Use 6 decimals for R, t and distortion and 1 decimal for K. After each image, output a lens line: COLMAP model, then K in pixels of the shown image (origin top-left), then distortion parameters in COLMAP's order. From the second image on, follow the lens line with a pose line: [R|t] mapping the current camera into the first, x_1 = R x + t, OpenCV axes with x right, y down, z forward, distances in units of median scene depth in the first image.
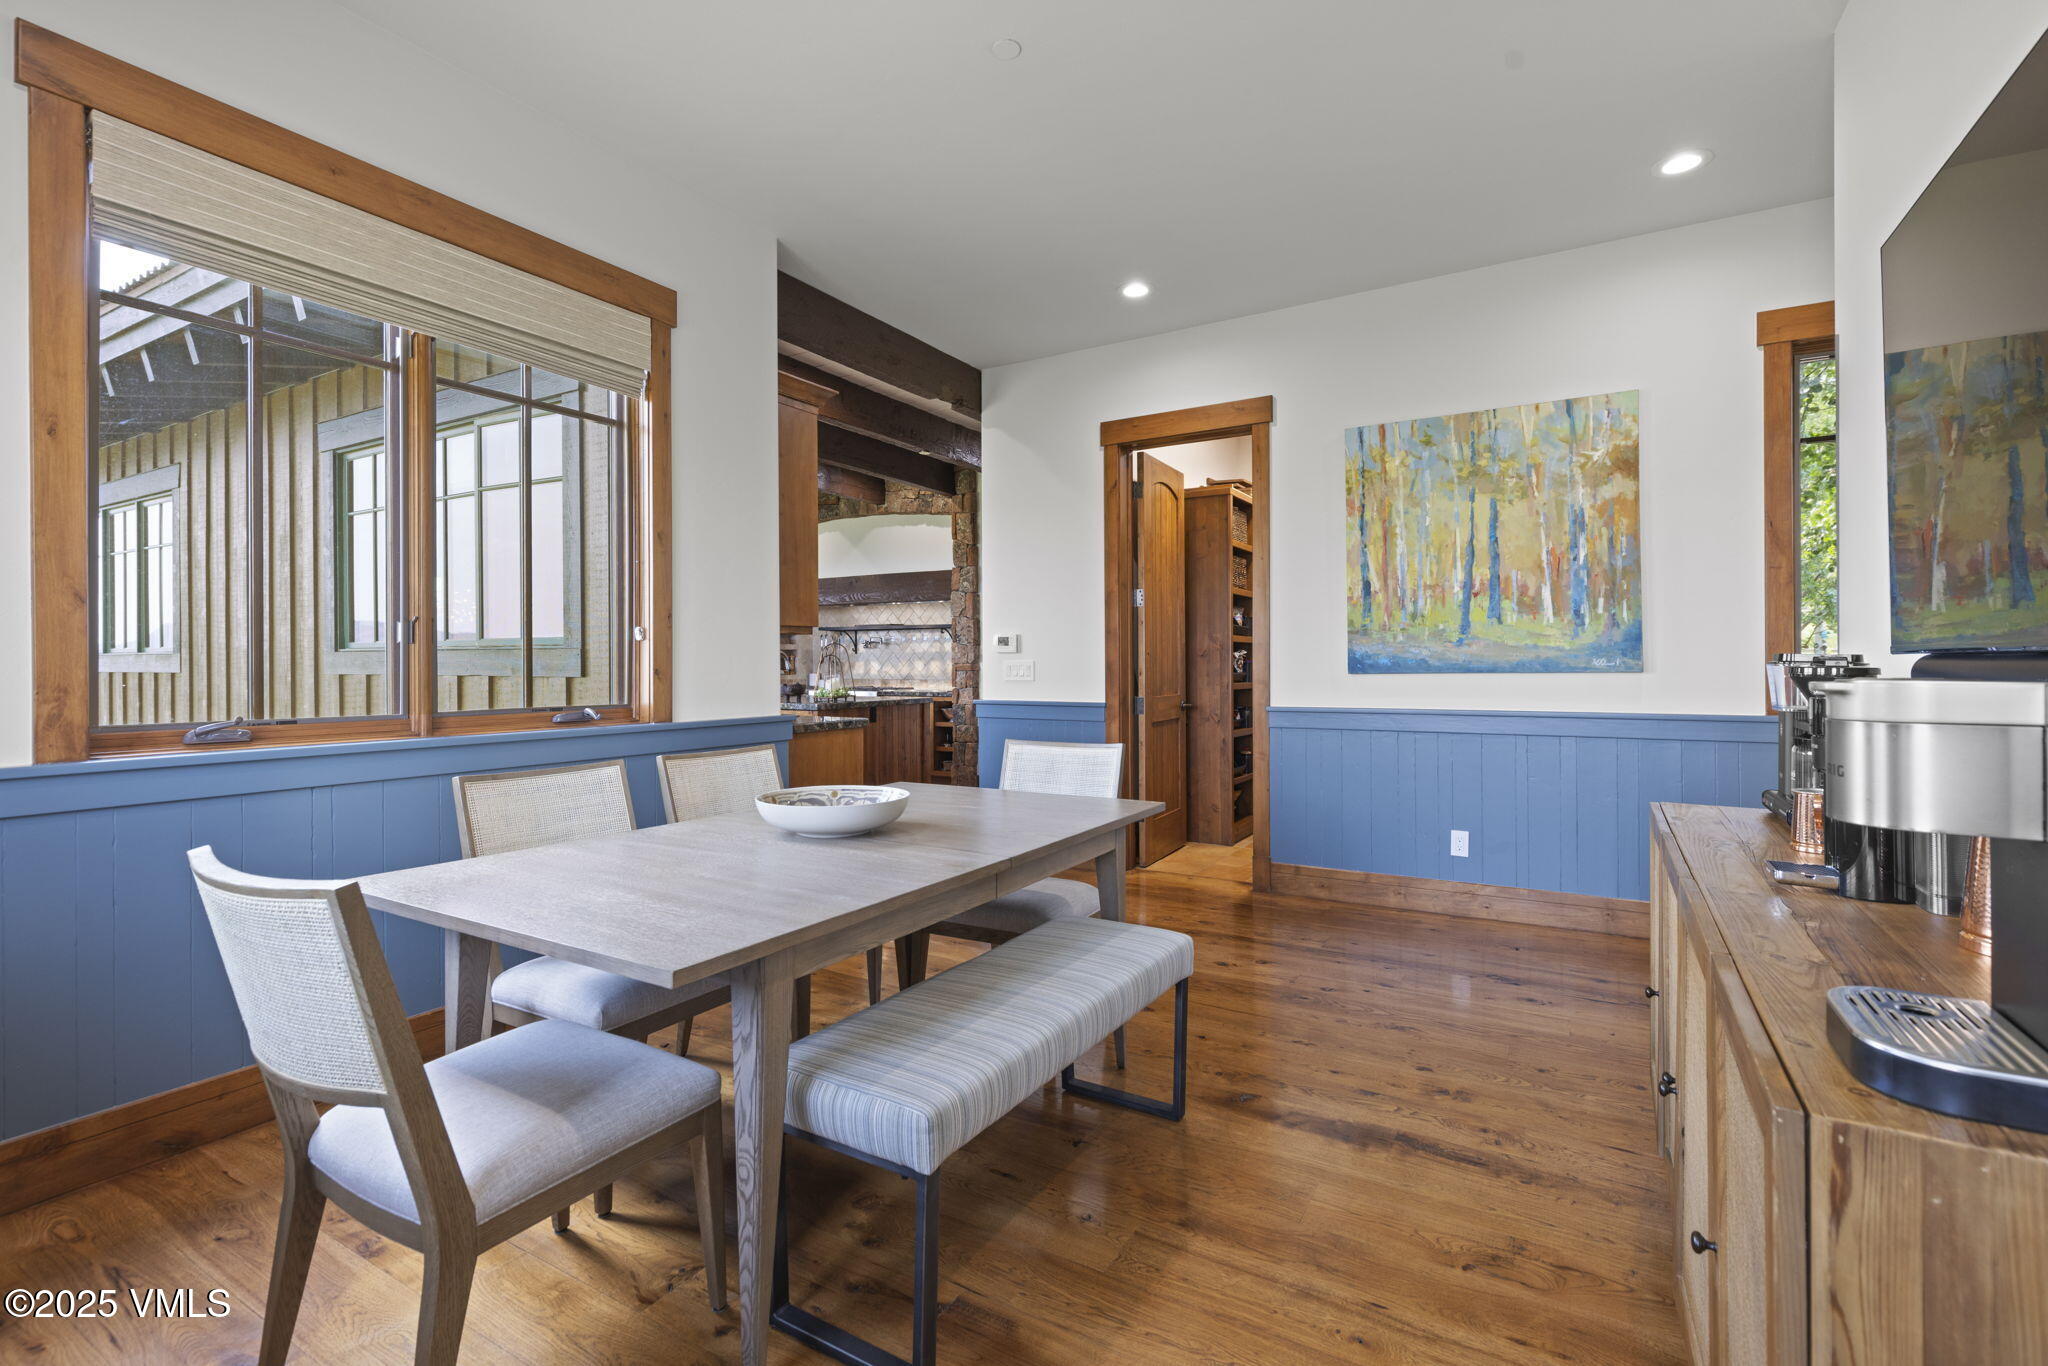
lens RADIAL K [[925.3, 0, 1024.3], [0, 925.3, 662.0], [0, 0, 1]] dist [0.000177, 0.000027]
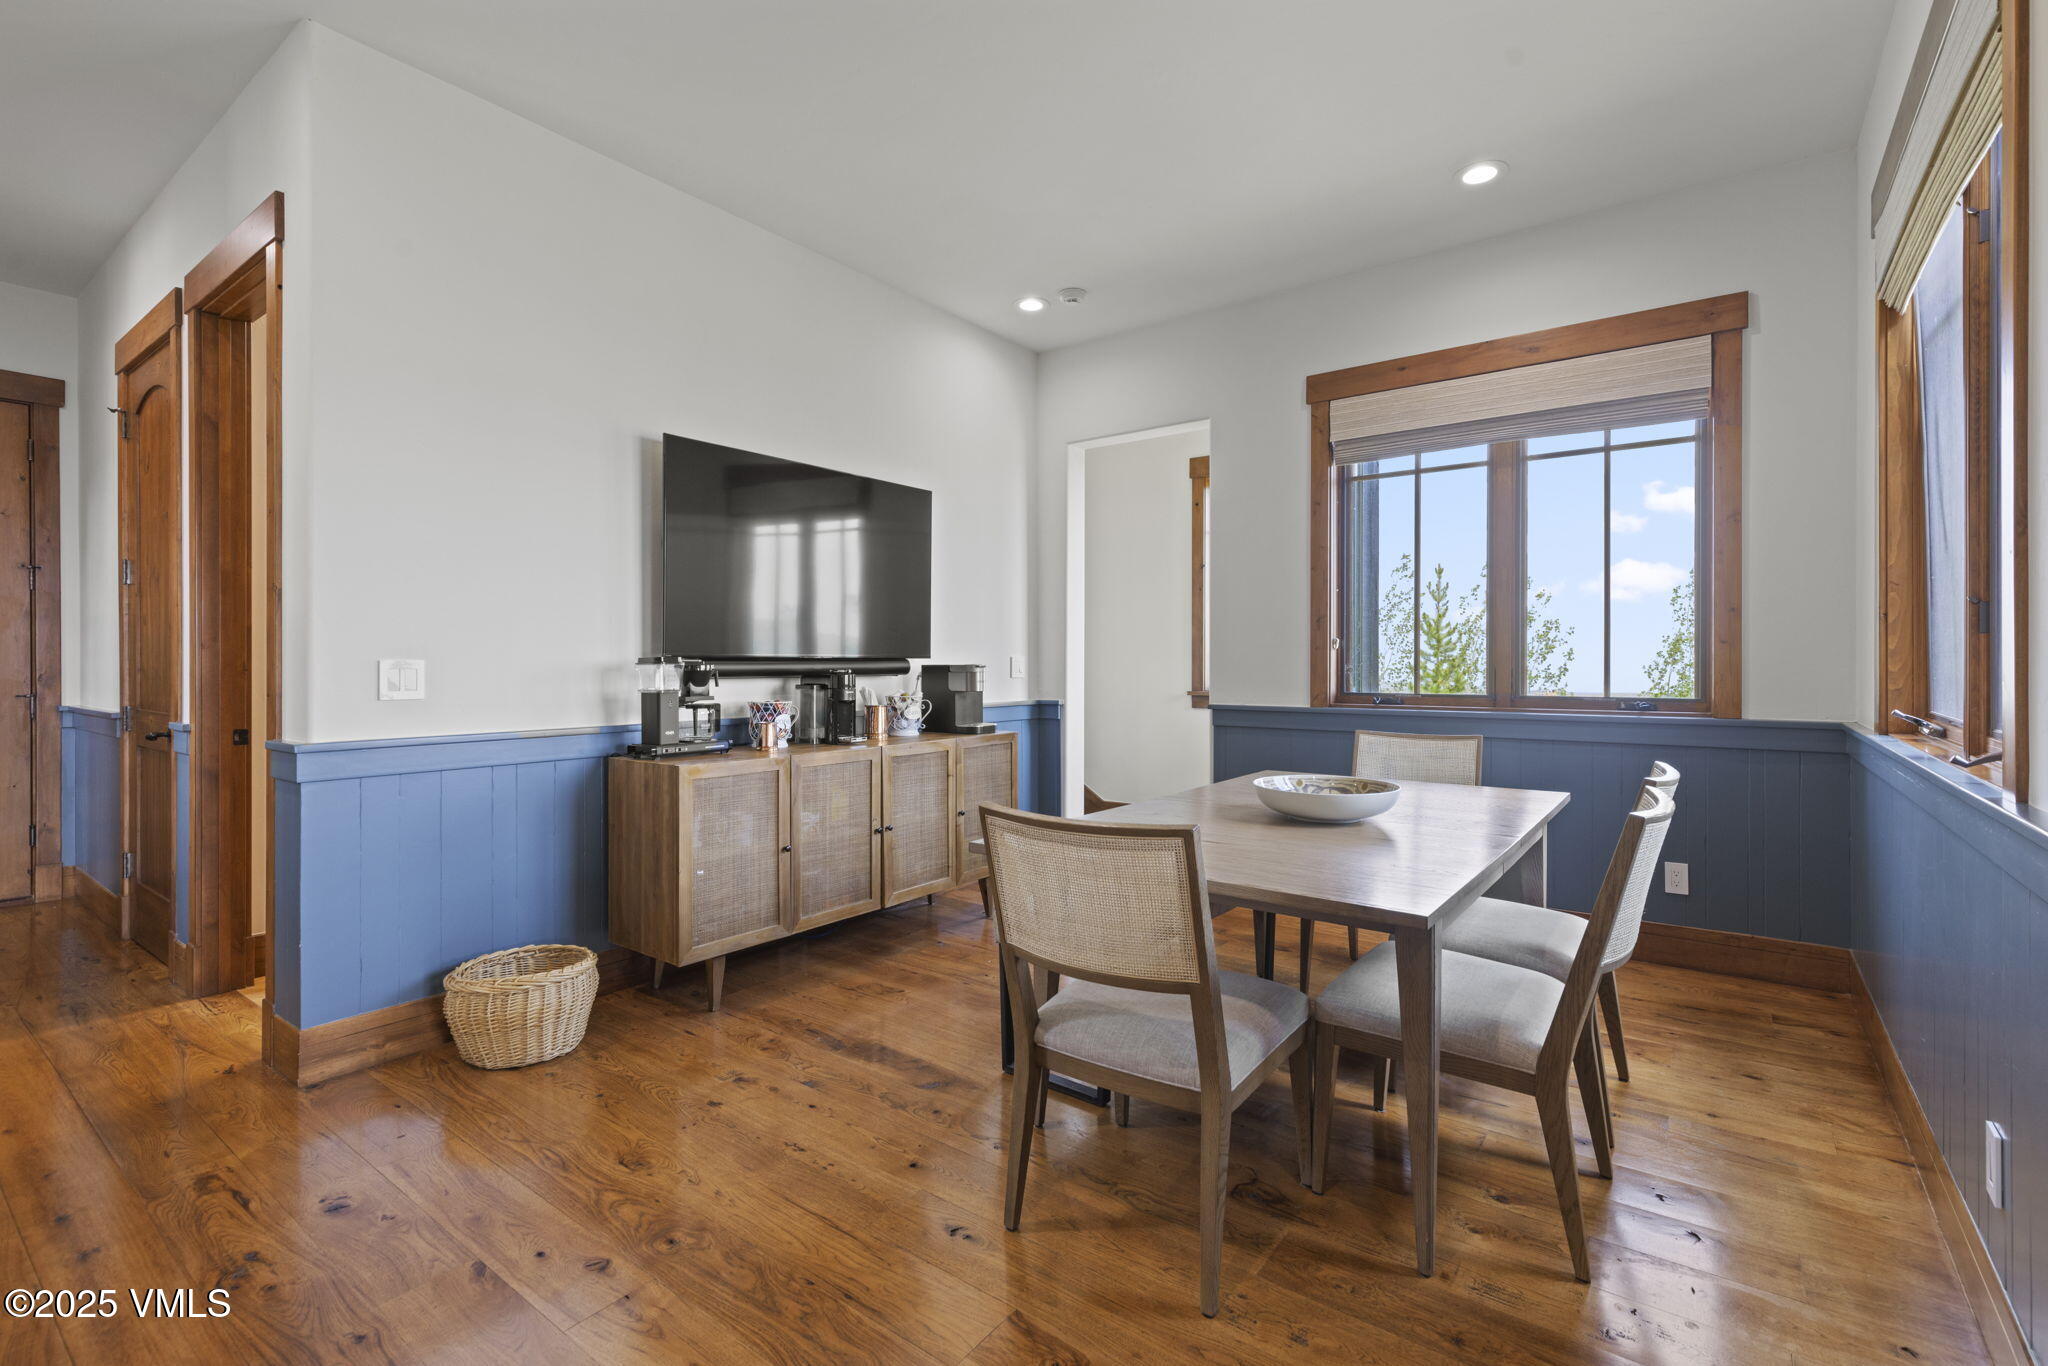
lens RADIAL K [[925.3, 0, 1024.3], [0, 925.3, 662.0], [0, 0, 1]] dist [0.000177, 0.000027]
pose [[-0.994134, 0.005394, 0.108018, 0.026565], [0.005582, 0.999983, 0.001433, -0.001041], [-0.108008, 0.002028, -0.994148, 2.282116]]
